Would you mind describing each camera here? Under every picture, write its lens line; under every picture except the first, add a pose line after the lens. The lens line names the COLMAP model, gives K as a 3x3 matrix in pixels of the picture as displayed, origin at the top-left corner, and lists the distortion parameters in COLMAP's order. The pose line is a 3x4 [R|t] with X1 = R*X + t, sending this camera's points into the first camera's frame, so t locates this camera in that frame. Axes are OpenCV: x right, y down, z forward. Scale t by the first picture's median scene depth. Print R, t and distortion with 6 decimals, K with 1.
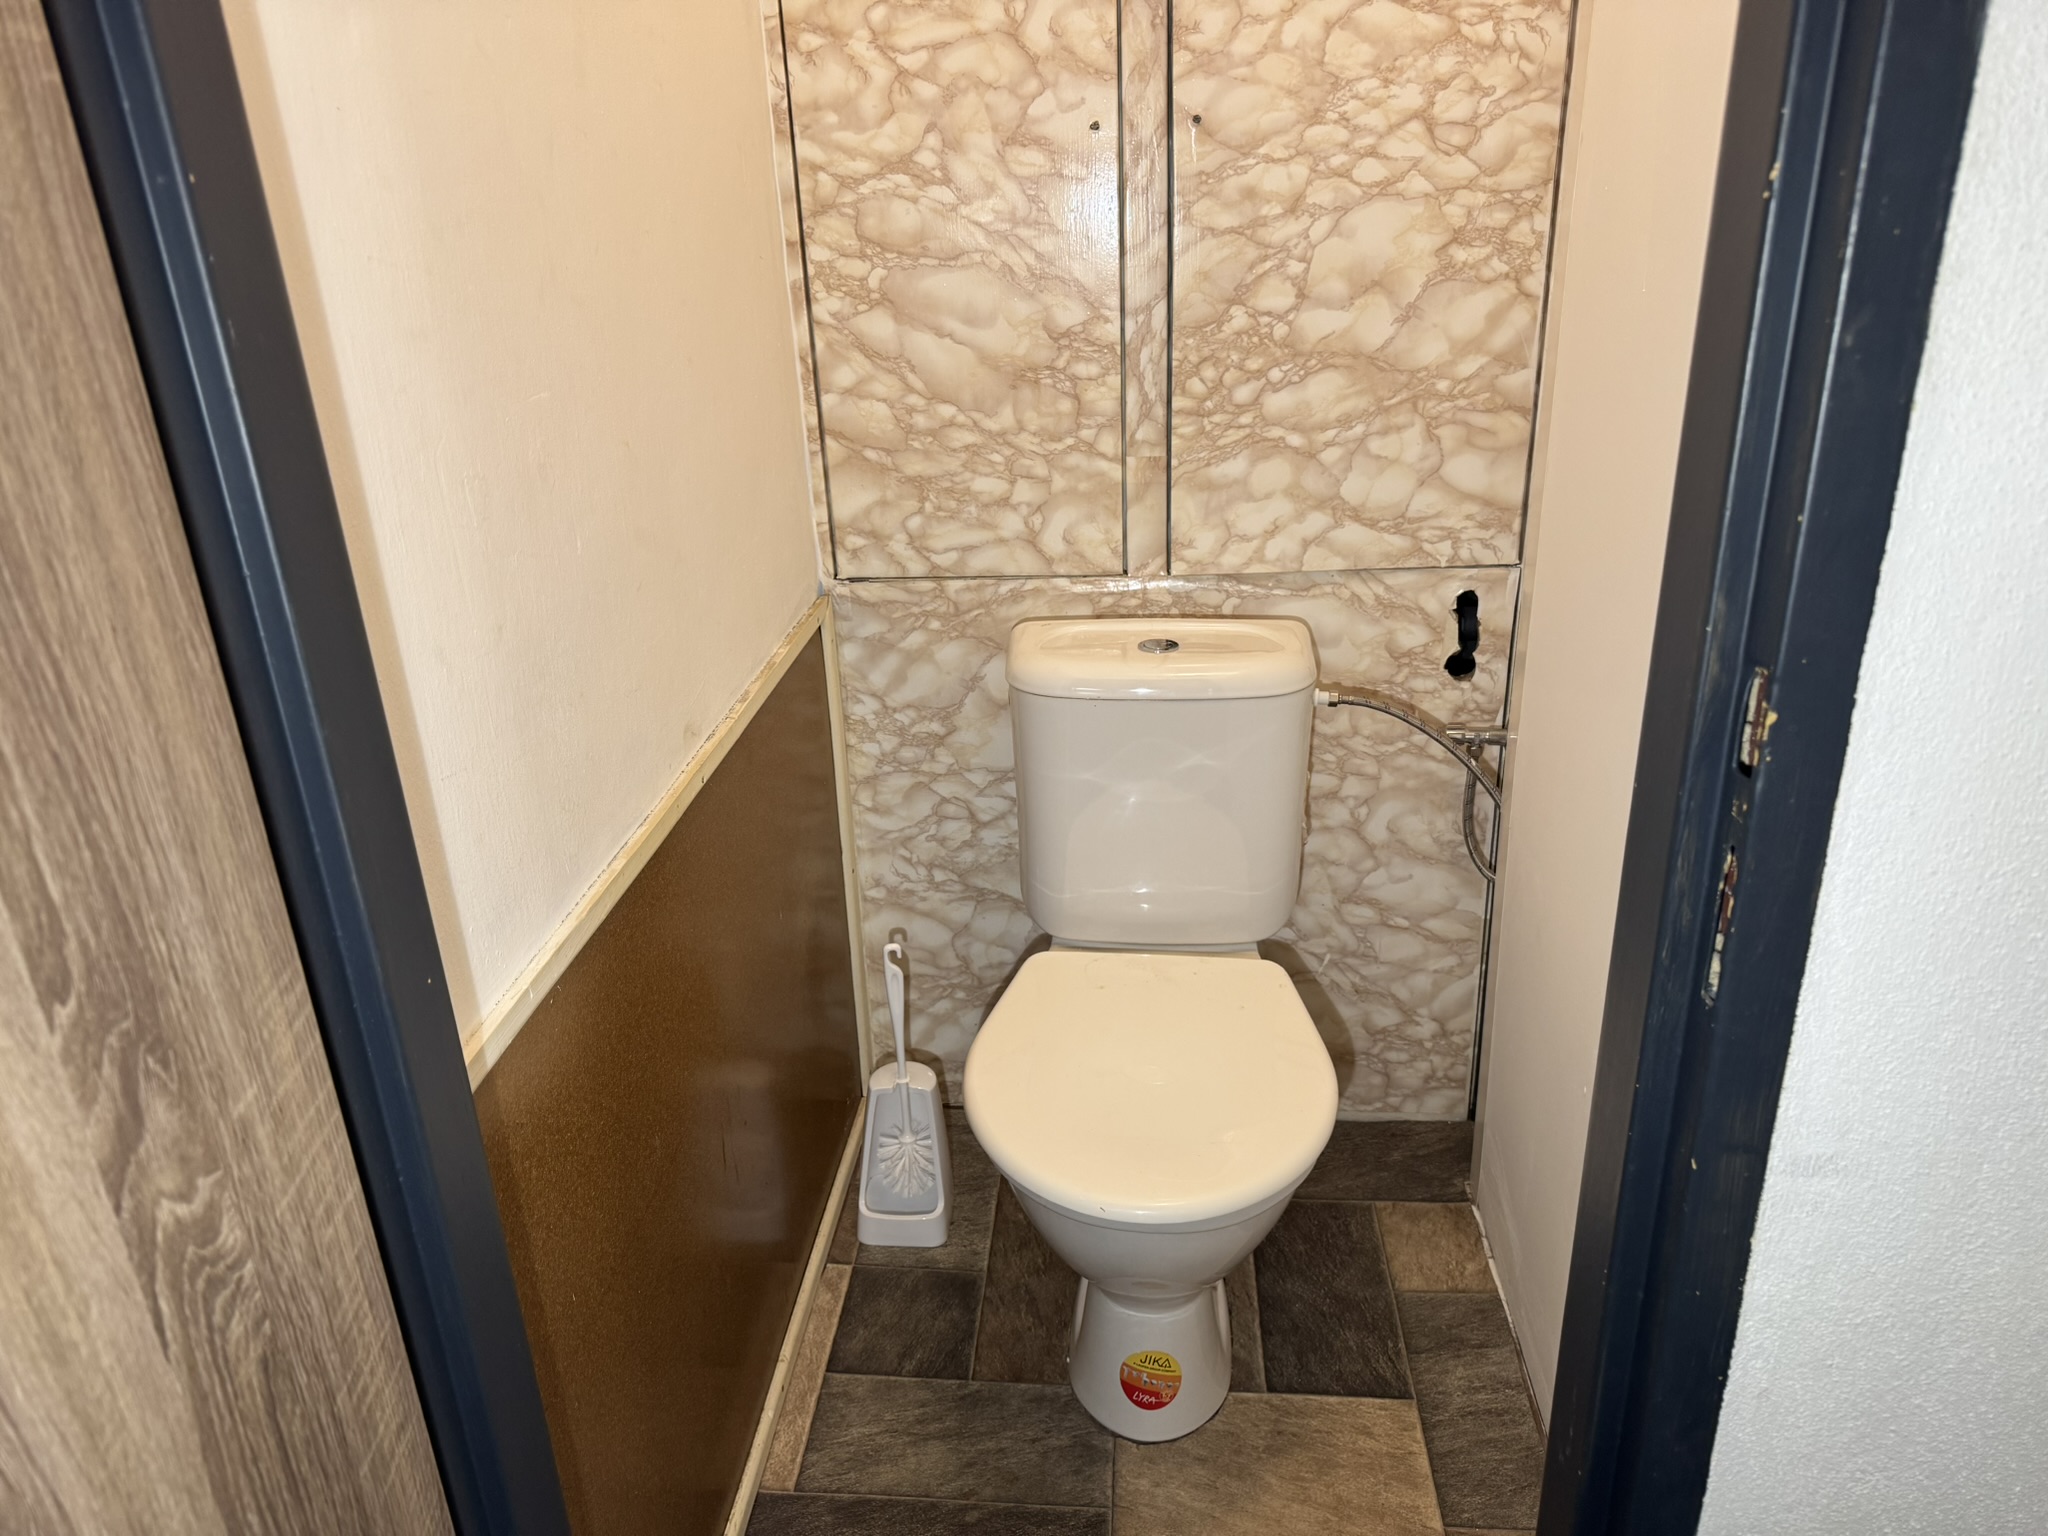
lens RADIAL K [[1439.1, 0, 1002.8], [0, 1439.1, 763.4], [0, 0, 1]] dist [0.021426, -0.029460]
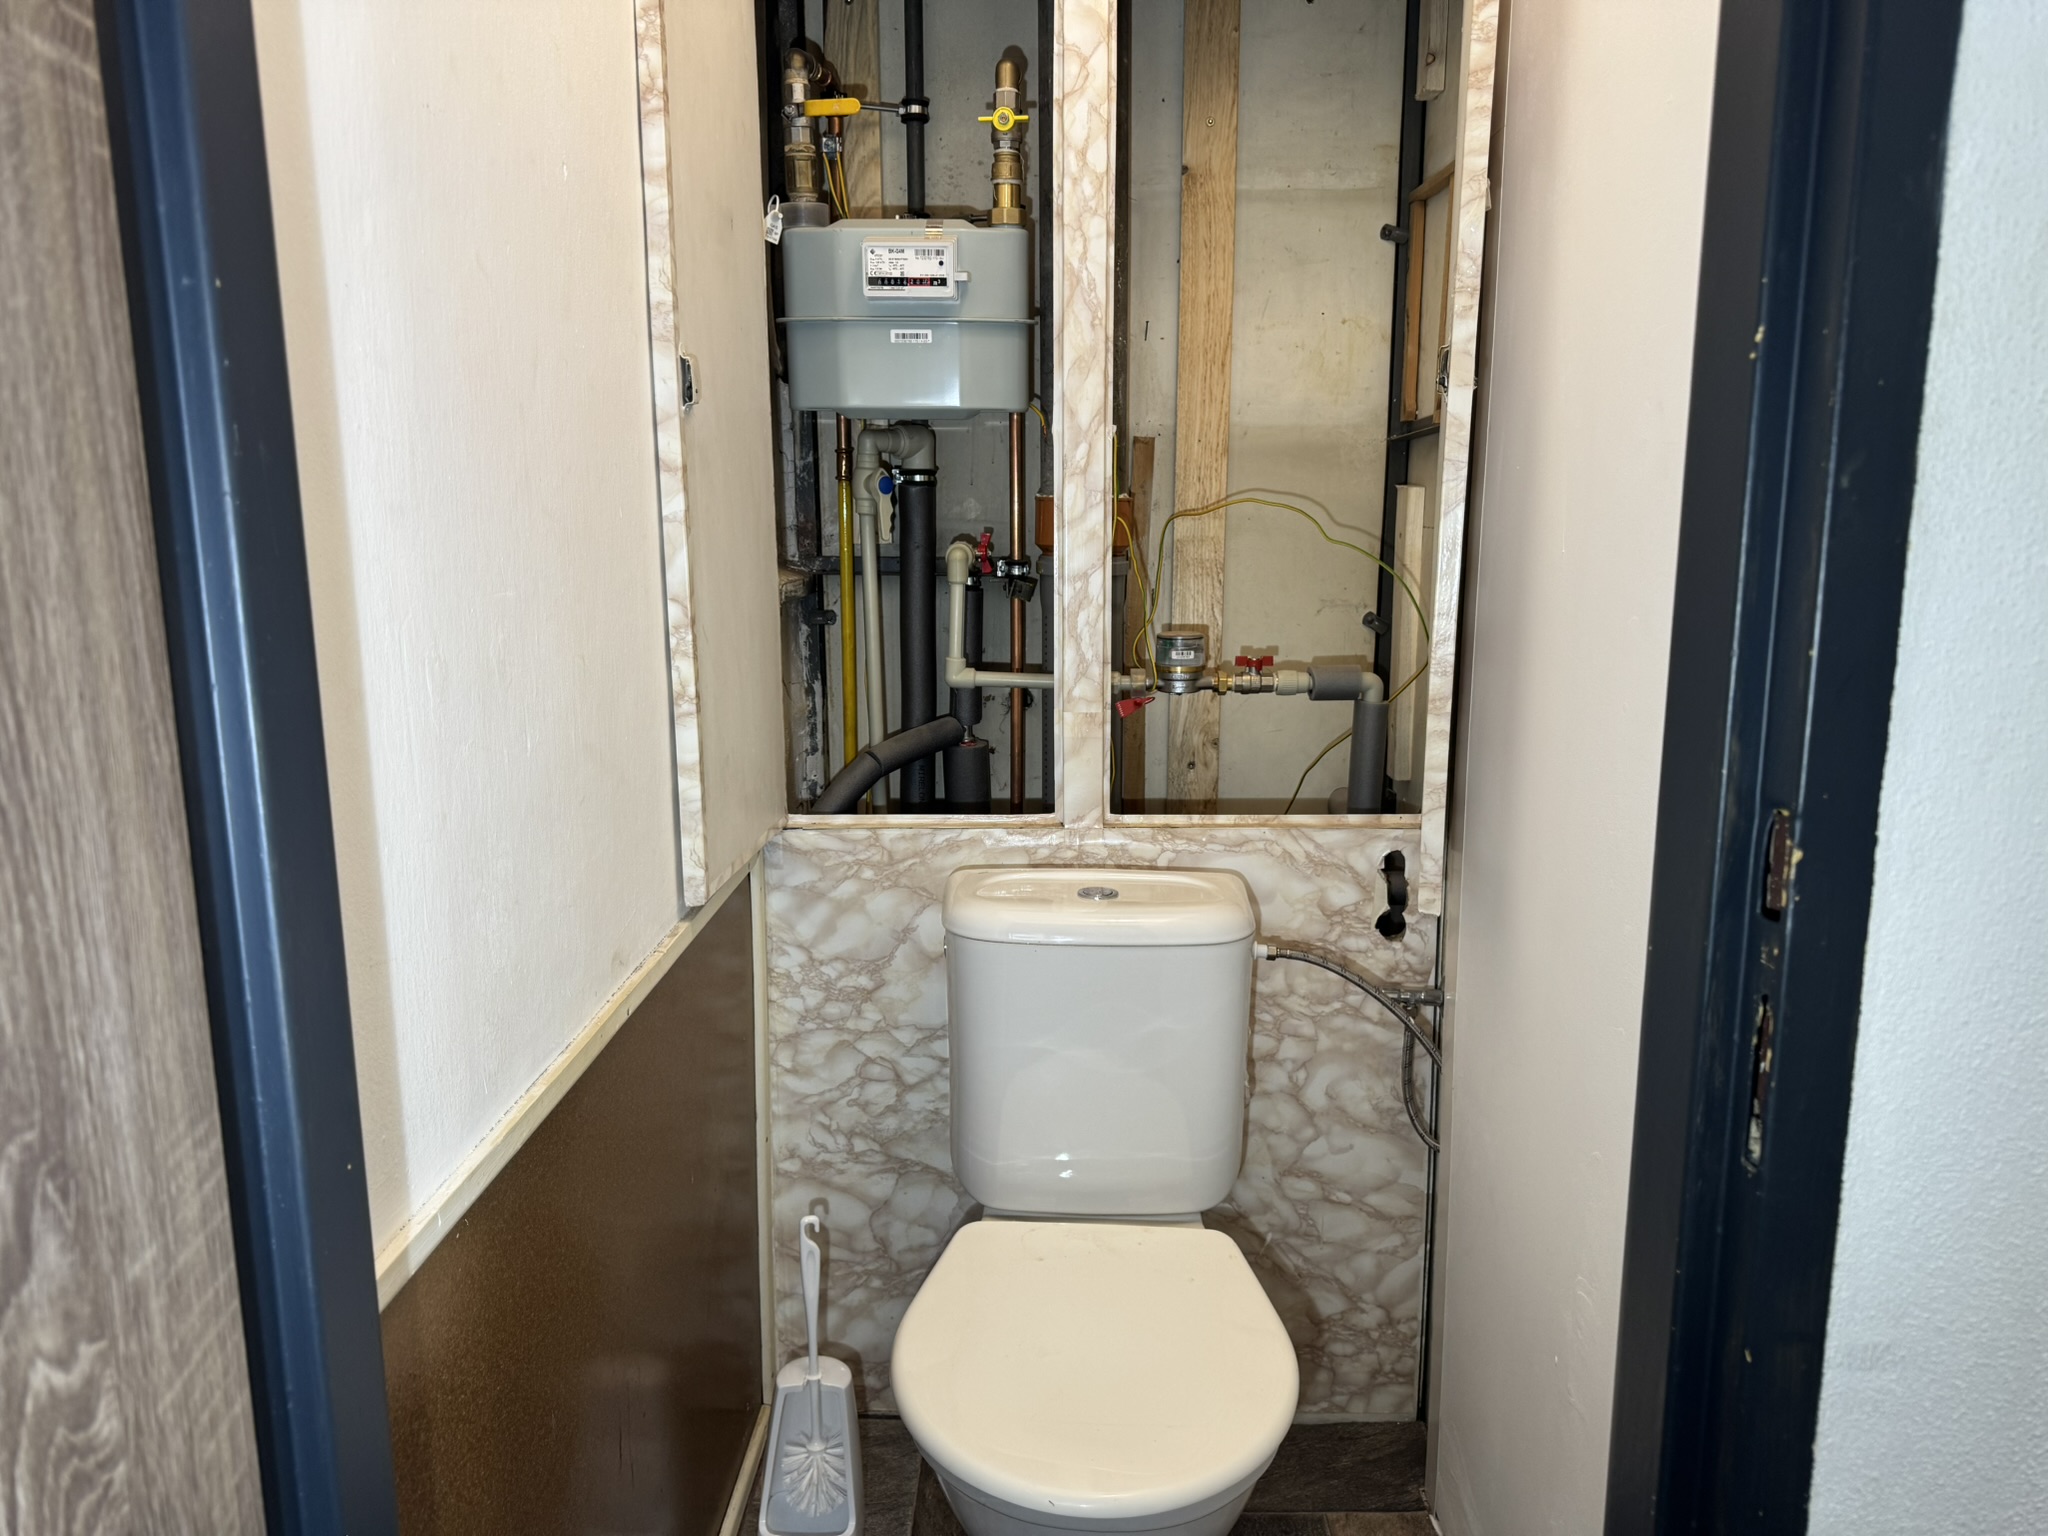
lens RADIAL K [[1439.1, 0, 1010.9], [0, 1439.1, 761.3], [0, 0, 1]] dist [0.021426, -0.029460]
pose [[0.996441, 0.027445, 0.079698, -0.078225], [-0.009268, 0.975450, -0.220028, 0.112682], [-0.083781, 0.218506, 0.972232, 0.054335]]
